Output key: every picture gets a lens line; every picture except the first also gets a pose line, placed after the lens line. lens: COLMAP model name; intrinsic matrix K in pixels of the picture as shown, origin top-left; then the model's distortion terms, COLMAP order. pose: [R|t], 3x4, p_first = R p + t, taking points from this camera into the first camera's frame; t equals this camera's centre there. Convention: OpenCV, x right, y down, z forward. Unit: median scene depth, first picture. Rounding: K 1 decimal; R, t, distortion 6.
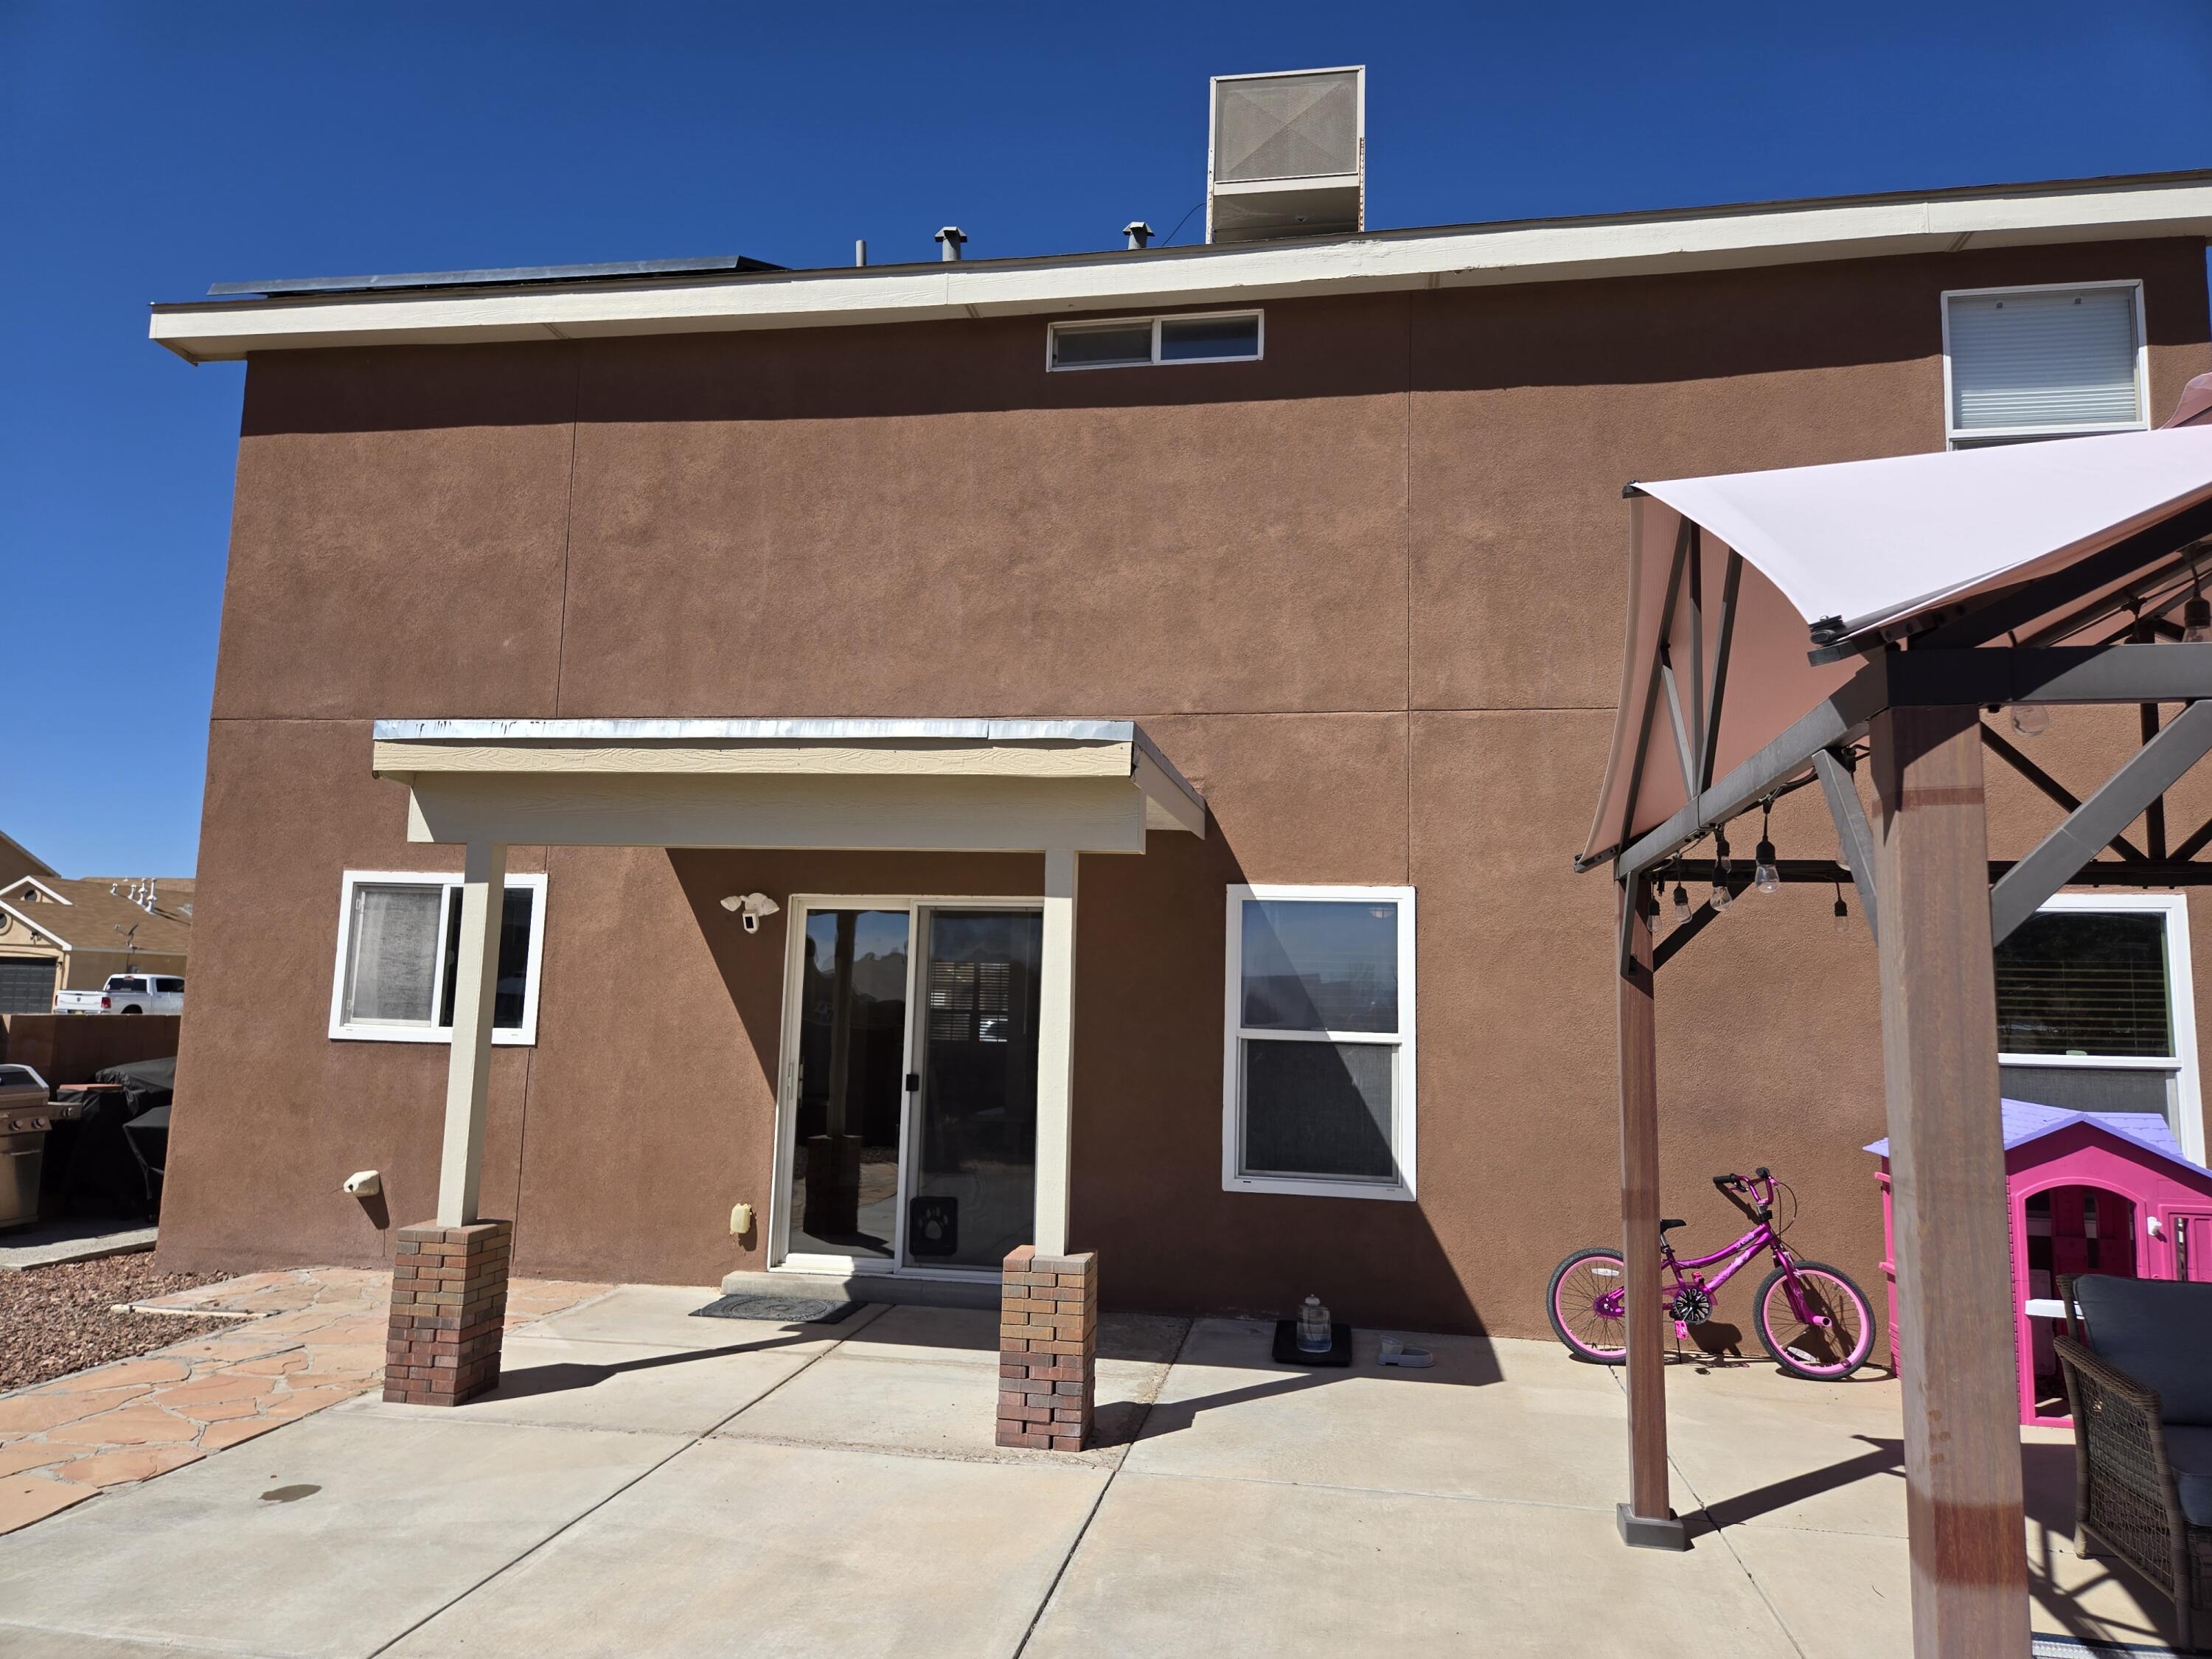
lens RADIAL K [[1483.3, 0, 1104.6], [0, 1483.3, 820.9], [0, 0, 1]] dist [0.078642, -0.068160]
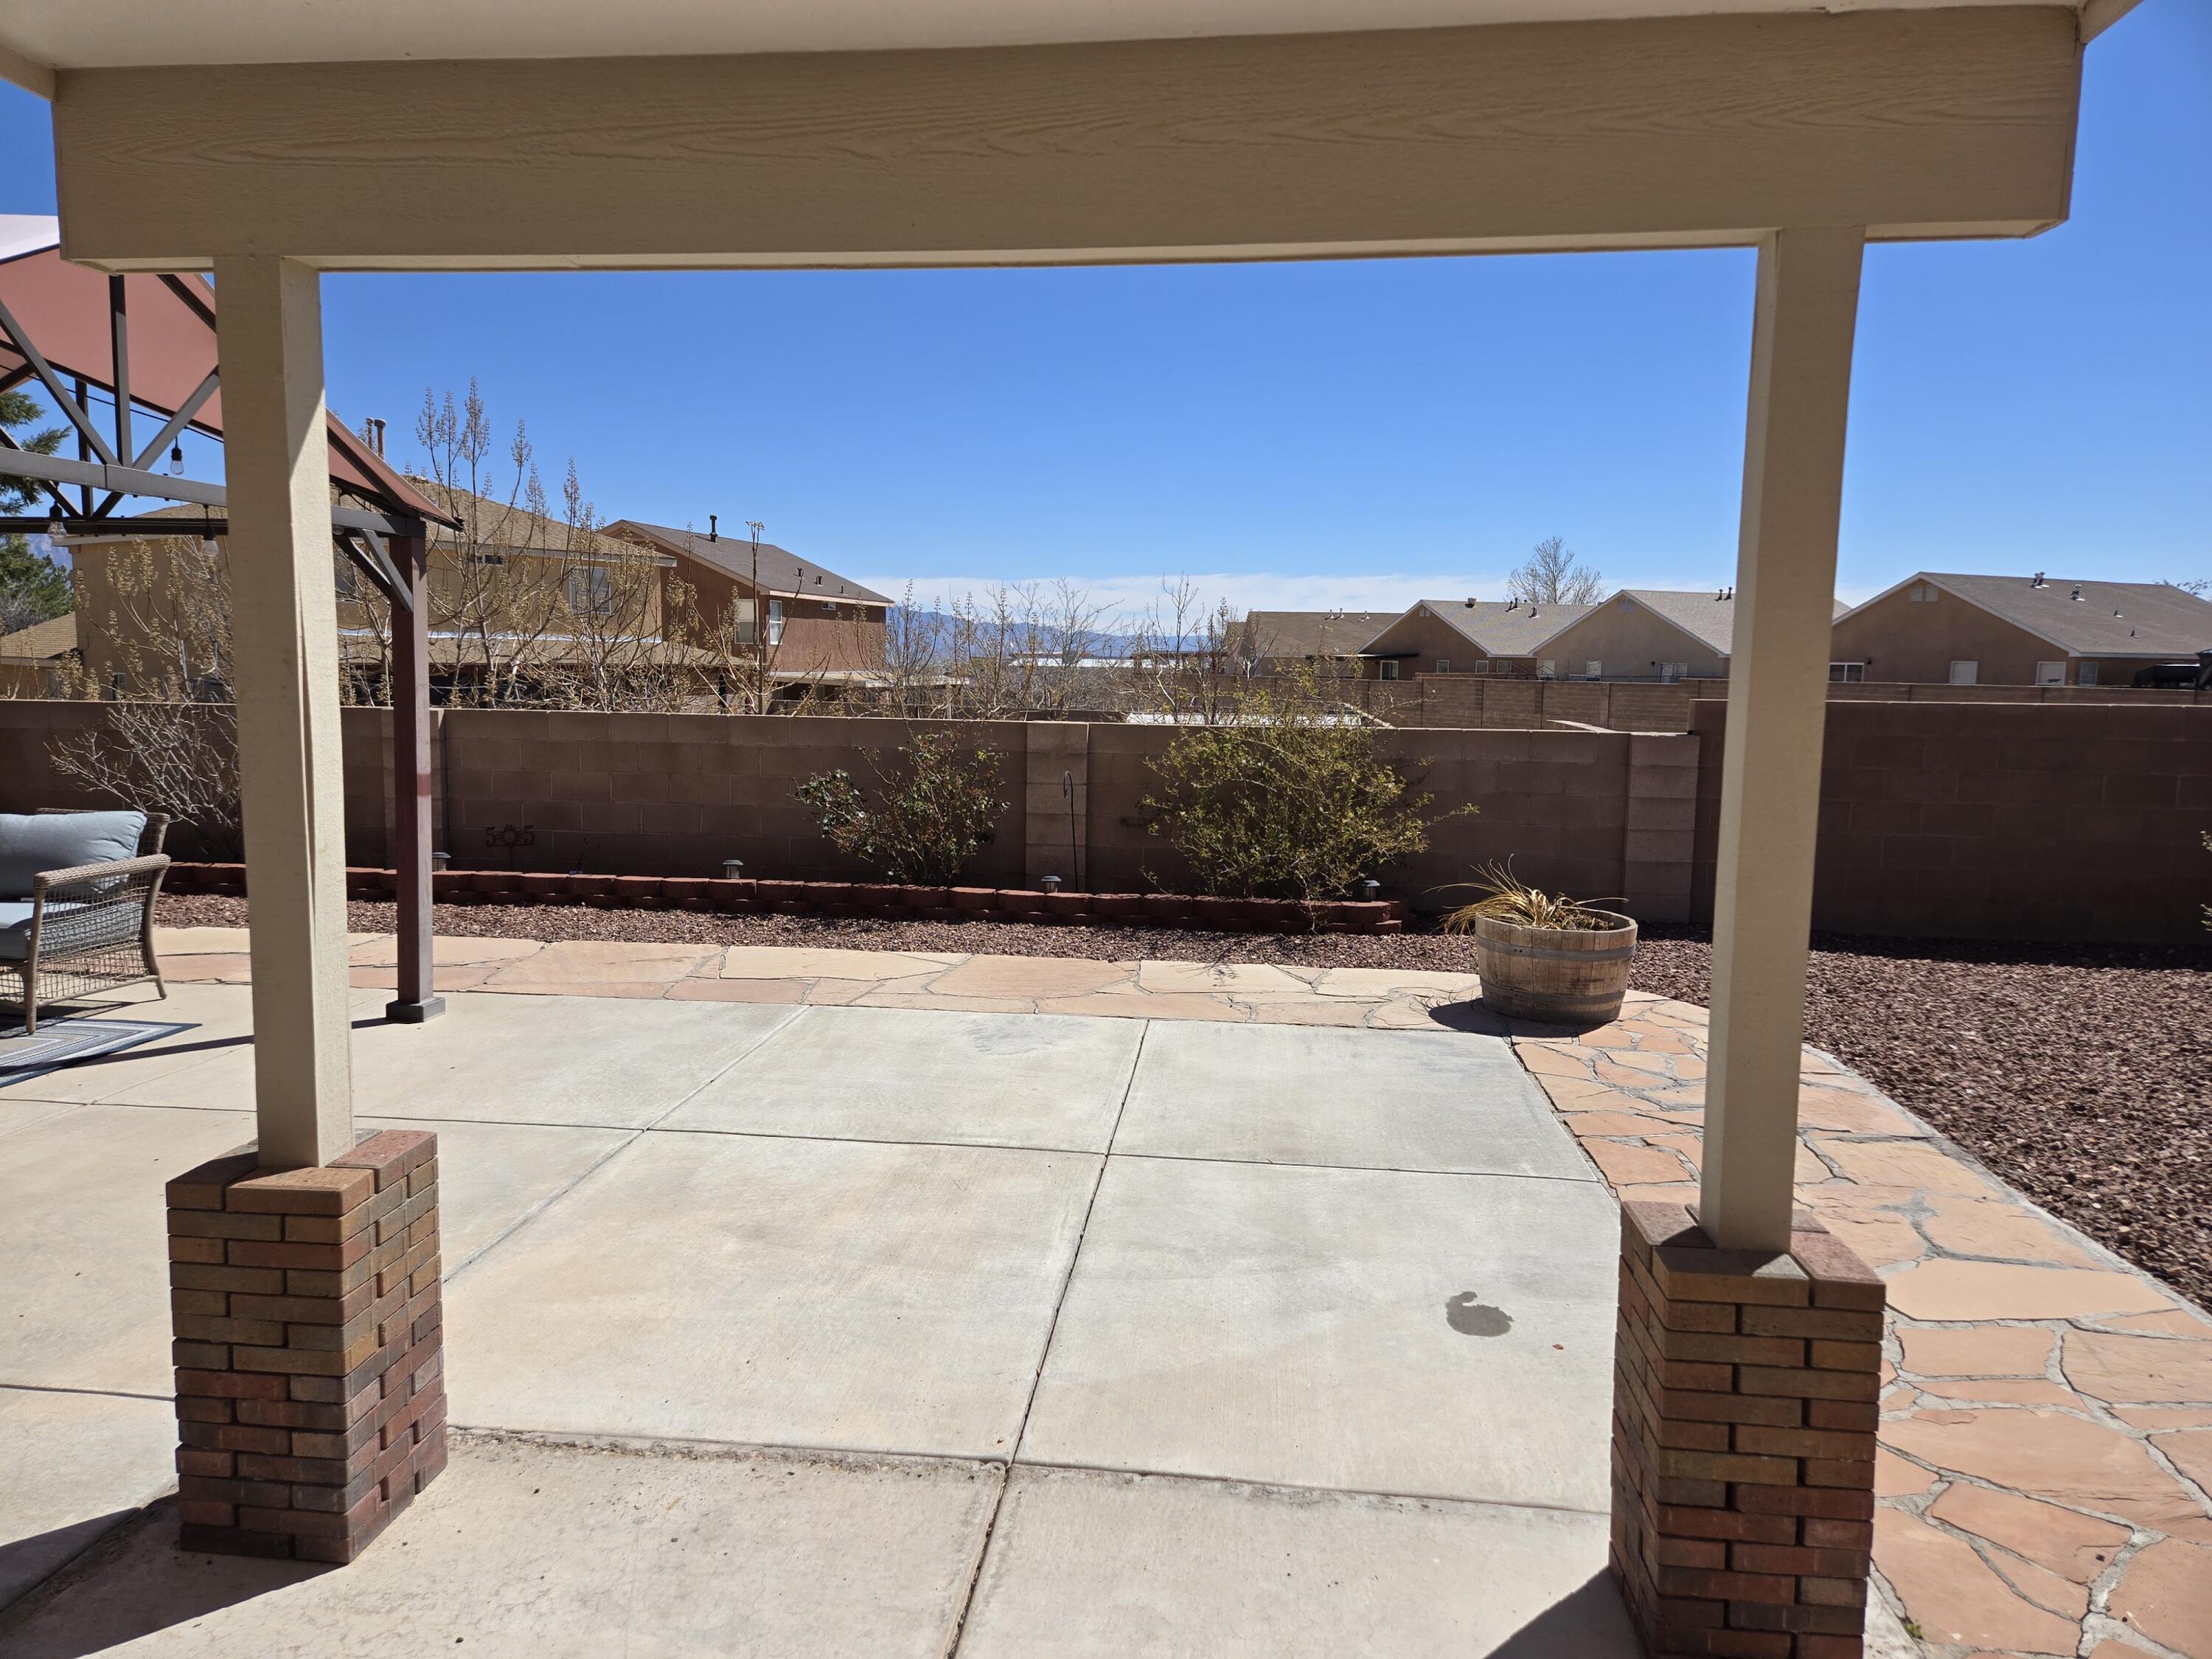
lens RADIAL K [[1459.2, 0, 1106.0], [0, 1459.2, 829.5], [0, 0, 1]] dist [0.103043, -0.089462]
pose [[-0.996521, -0.031309, -0.077234, -0.170220], [-0.030862, 0.999499, -0.006975, 0.124551], [0.077413, -0.004567, -0.996989, 1.024109]]
